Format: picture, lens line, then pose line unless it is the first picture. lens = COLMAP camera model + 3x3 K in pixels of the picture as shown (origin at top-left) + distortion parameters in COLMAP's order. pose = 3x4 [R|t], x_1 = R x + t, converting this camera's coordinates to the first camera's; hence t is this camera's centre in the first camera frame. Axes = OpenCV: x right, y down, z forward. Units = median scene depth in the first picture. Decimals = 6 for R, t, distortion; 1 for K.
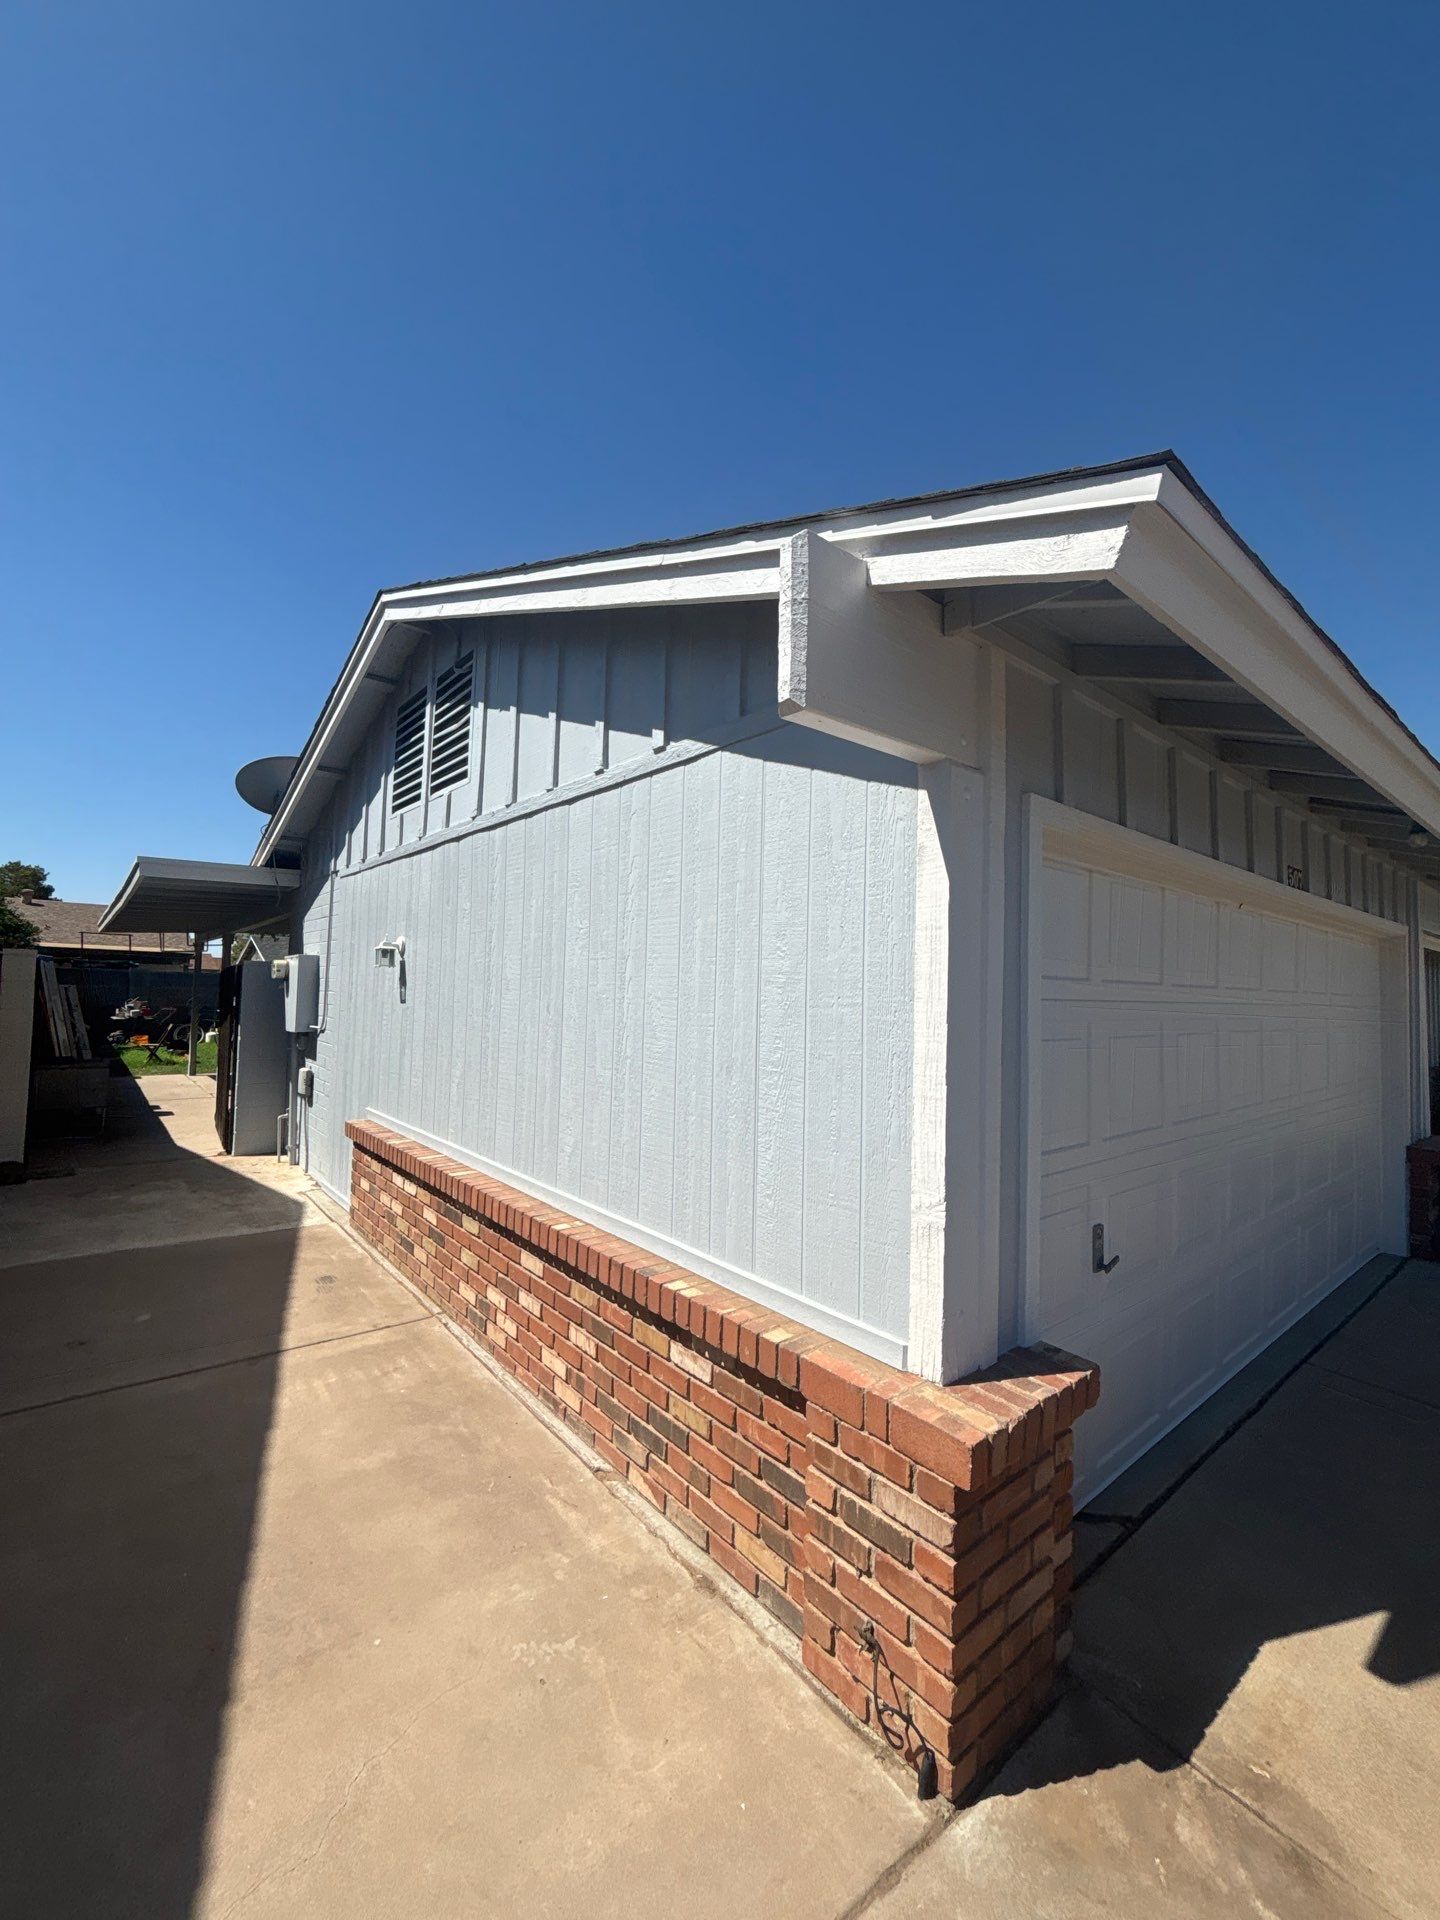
lens RADIAL K [[793.7, 0, 720.0], [0, 793.7, 960.0], [0, 0, 1]] dist [-0.011108, 0.000053]
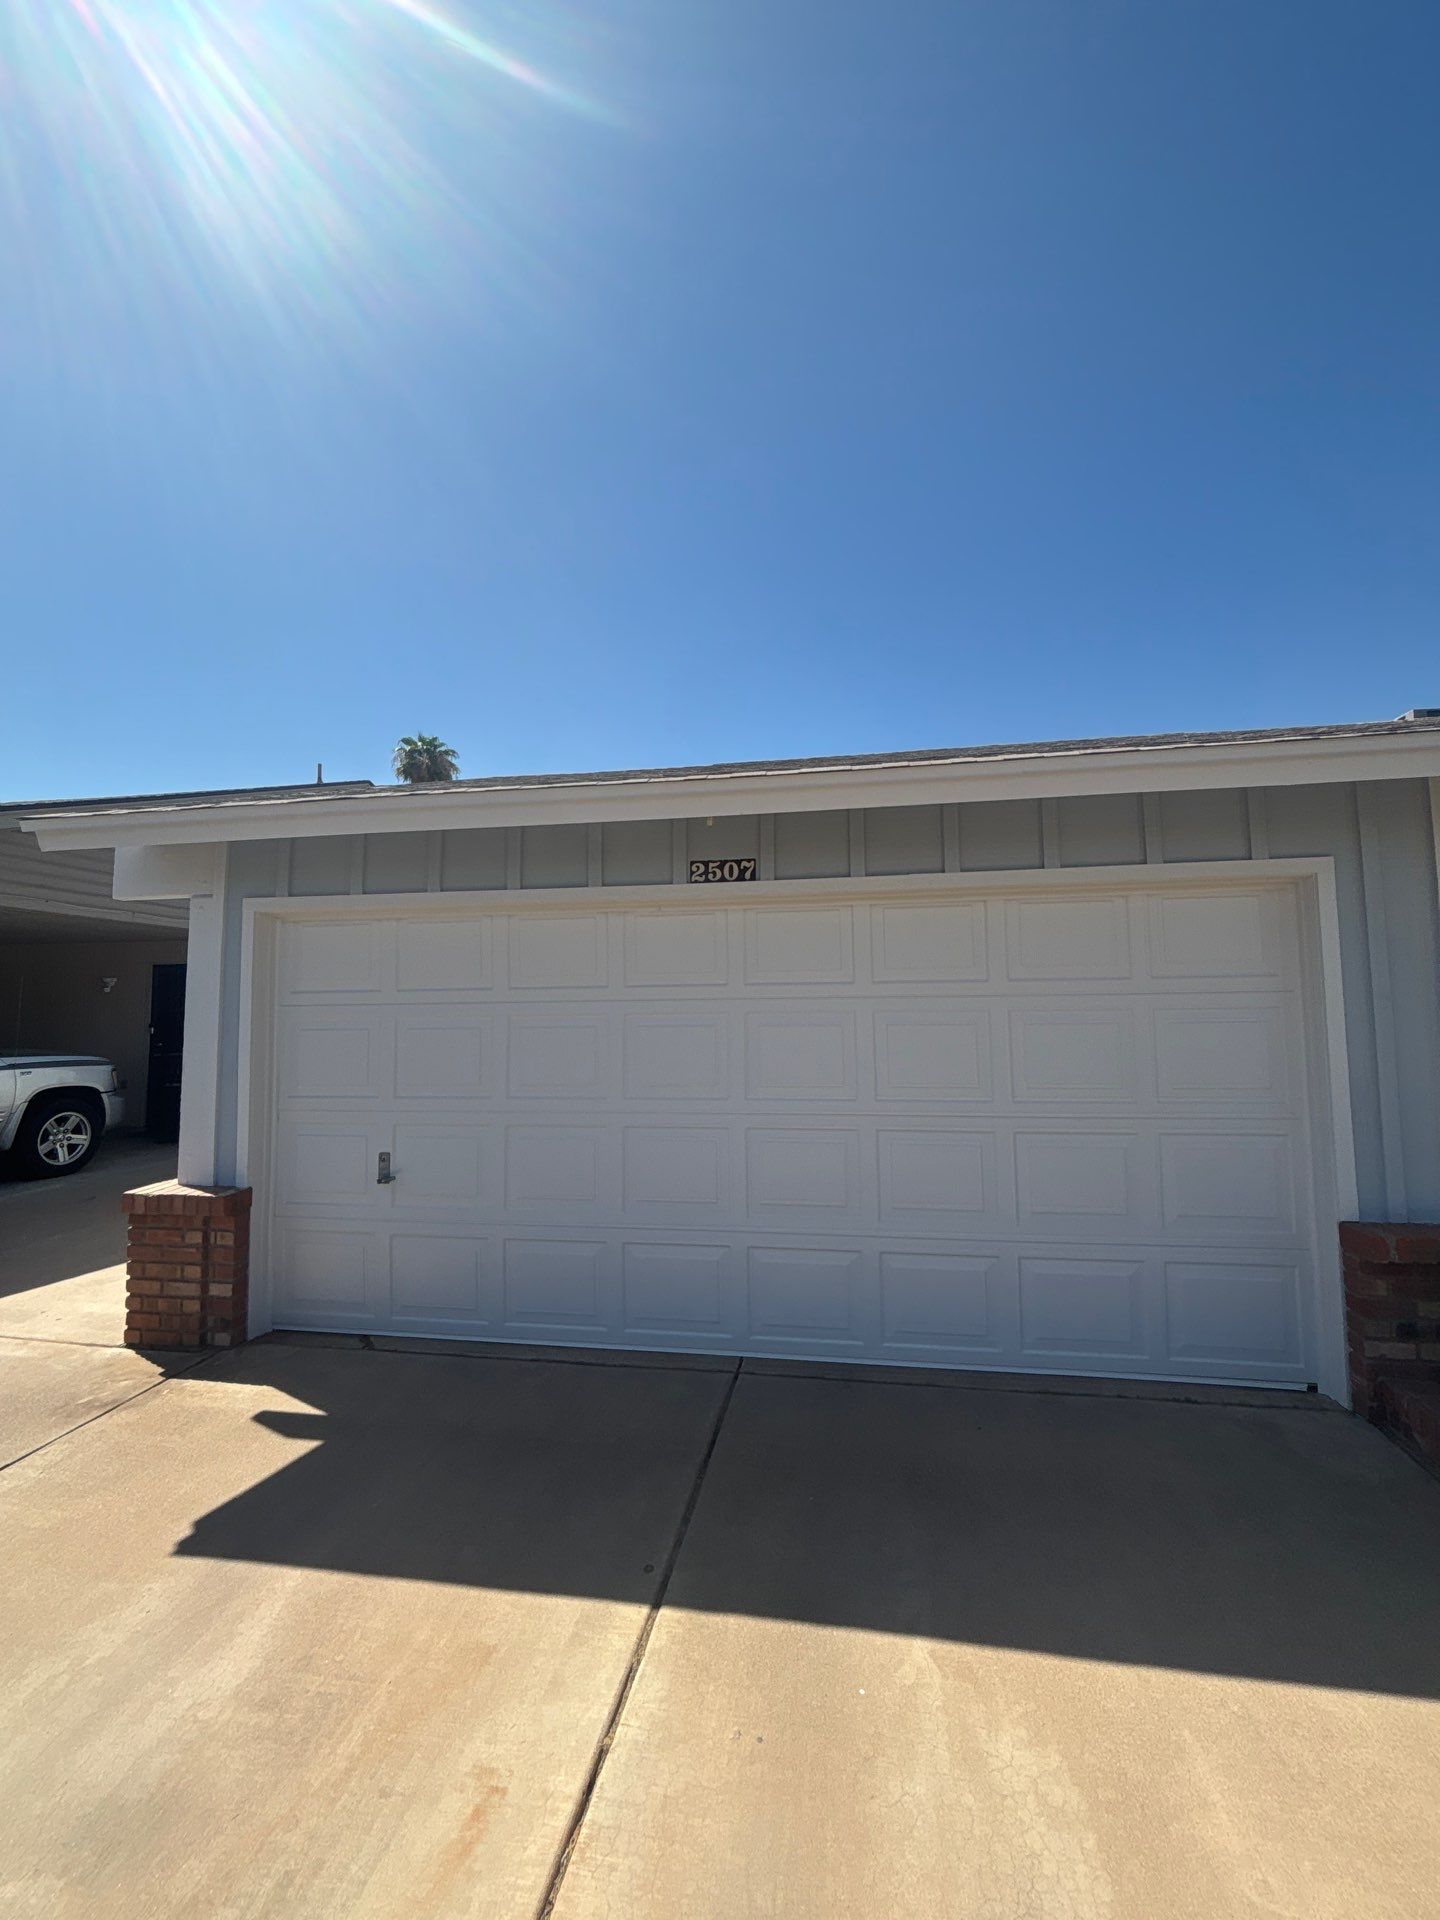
lens RADIAL K [[793.7, 0, 720.0], [0, 793.7, 960.0], [0, 0, 1]] dist [-0.011108, 0.000053]
pose [[0.656891, -0.088841, -0.748733, 2.668065], [0.050586, 0.995989, -0.073799, 0.147230], [0.752287, 0.010602, 0.658750, 0.614433]]
